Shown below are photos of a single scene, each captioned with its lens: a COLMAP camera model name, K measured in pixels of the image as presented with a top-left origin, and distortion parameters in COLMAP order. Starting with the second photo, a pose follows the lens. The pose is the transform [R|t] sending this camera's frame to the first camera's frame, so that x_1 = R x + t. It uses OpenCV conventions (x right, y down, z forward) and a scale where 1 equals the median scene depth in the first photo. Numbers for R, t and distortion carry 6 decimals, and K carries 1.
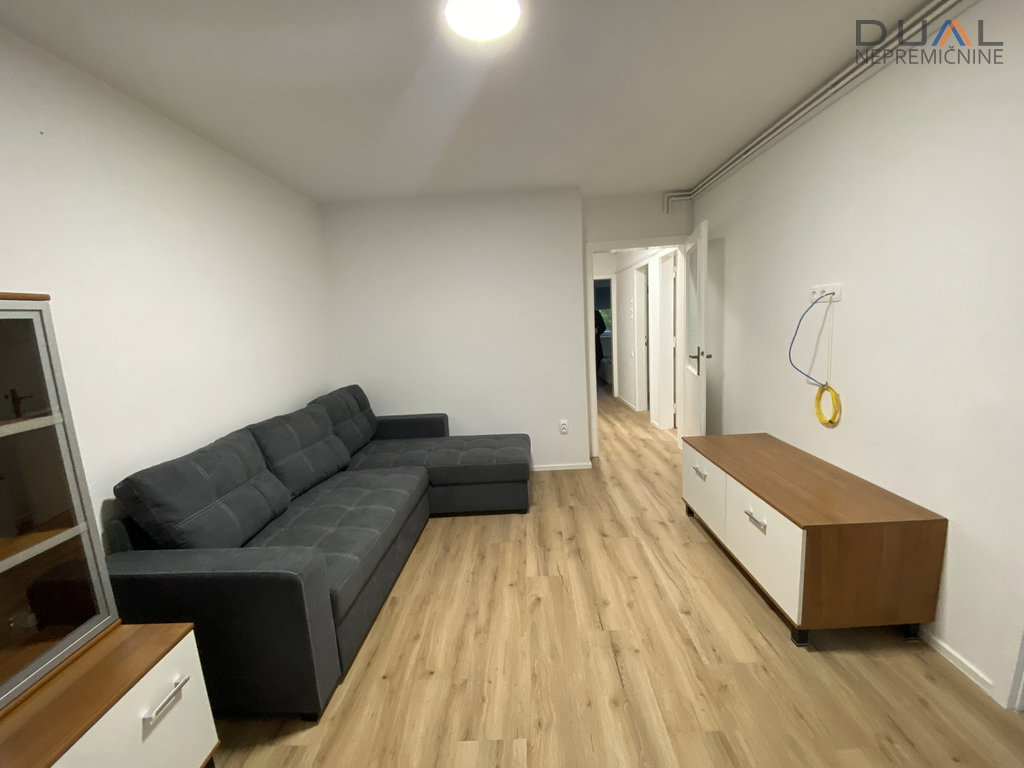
lens RADIAL K [[417.1, 0, 517.1], [0, 417.1, 385.9], [0, 0, 1]] dist [0.022811, -0.021228]
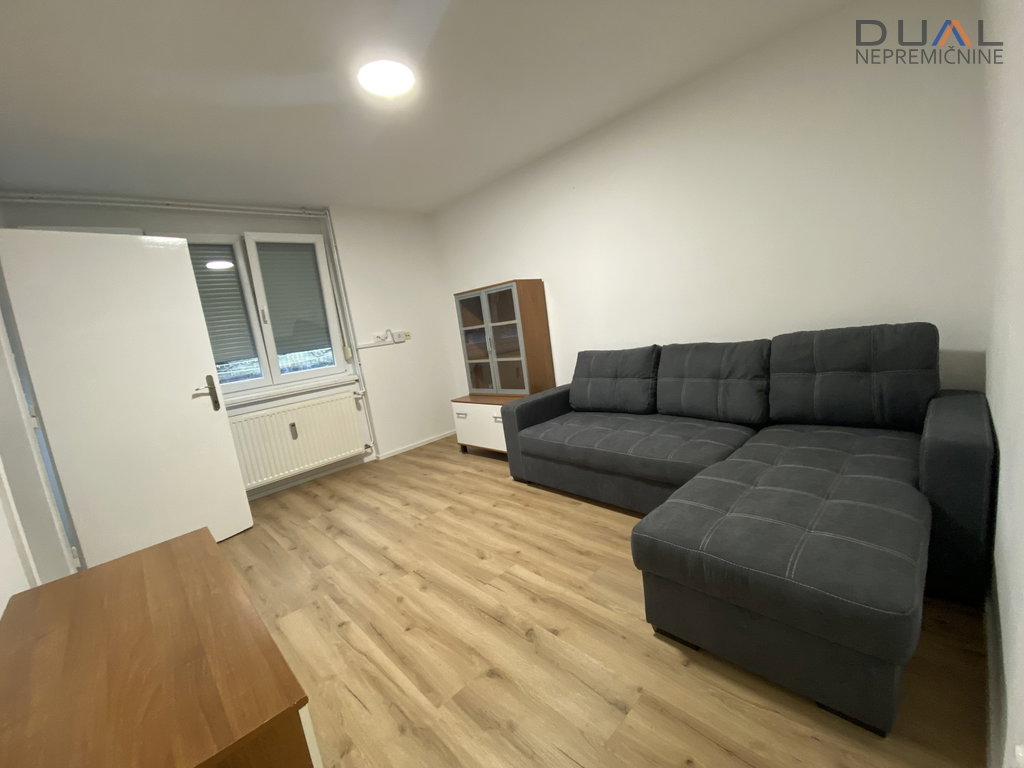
lens RADIAL K [[415.2, 0, 518.1], [0, 415.2, 380.5], [0, 0, 1]] dist [0.021542, -0.021391]
pose [[-0.686886, 0.255445, -0.680394, 0.535055], [0.066739, 0.954409, 0.290945, -0.191820], [0.723694, 0.154438, -0.672618, 1.553314]]
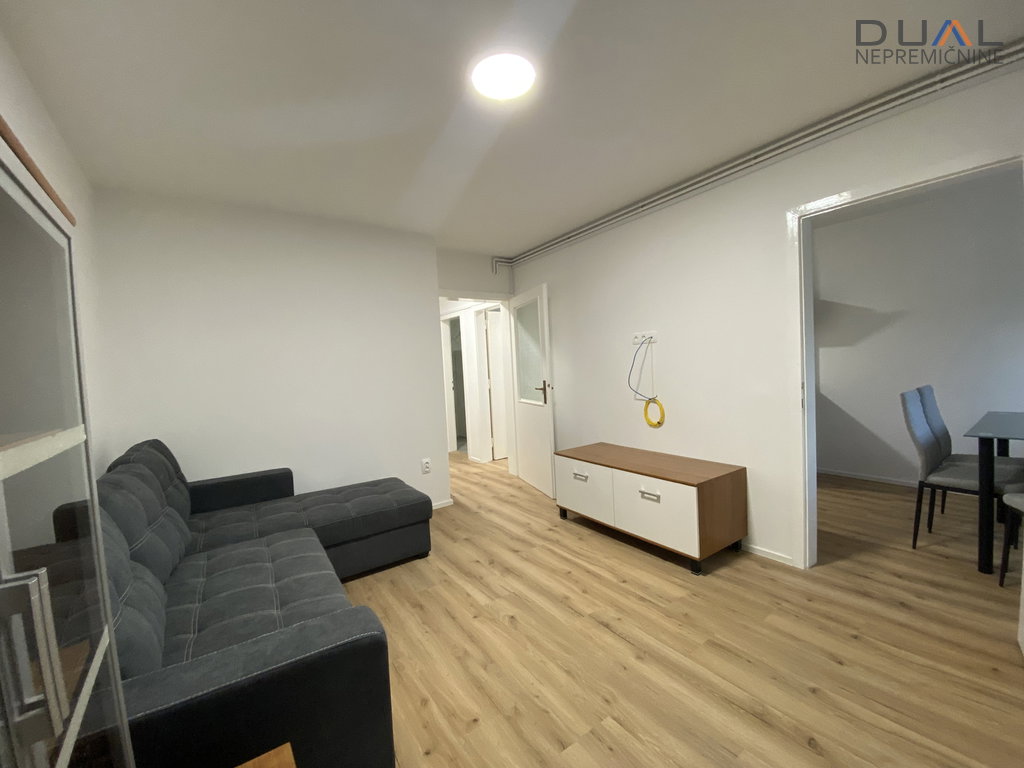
lens RADIAL K [[415.2, 0, 518.1], [0, 415.2, 380.5], [0, 0, 1]] dist [0.021542, -0.021391]
pose [[0.807094, -0.006617, 0.590386, -0.482584], [0.095383, 0.988264, -0.119319, 0.061597], [-0.582668, 0.152614, 0.798253, 0.094669]]
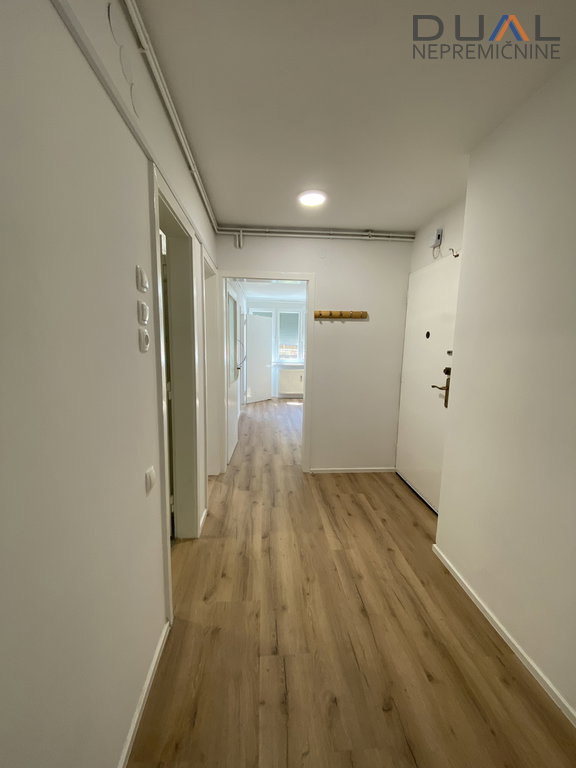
lens RADIAL K [[311.4, 0, 289.3], [0, 311.4, 387.1], [0, 0, 1]] dist [0.021542, -0.021391]
pose [[-0.995193, 0.048530, -0.085067, 0.523934], [0.020512, 0.952614, 0.303490, -0.532999], [0.095764, 0.300287, -0.949030, 3.136818]]
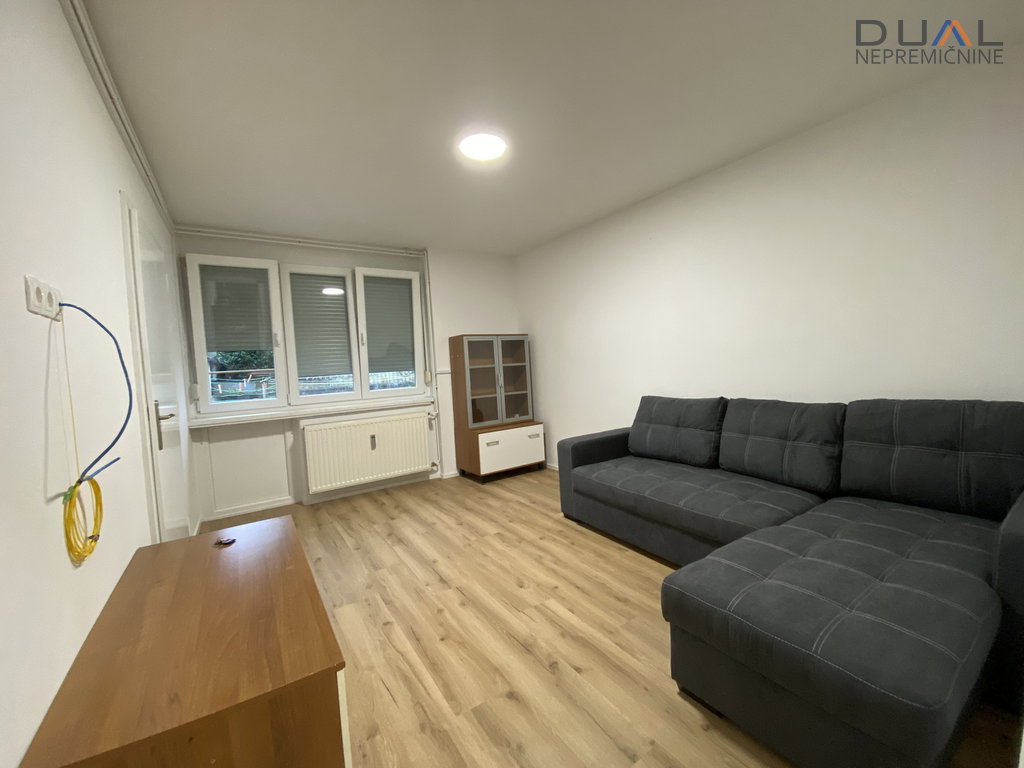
lens RADIAL K [[415.2, 0, 518.1], [0, 415.2, 380.5], [0, 0, 1]] dist [0.021542, -0.021391]
pose [[-0.817187, 0.129734, -0.561583, 0.543453], [0.014972, 0.978788, 0.204328, -0.211452], [0.576179, 0.158566, -0.801795, 1.625792]]
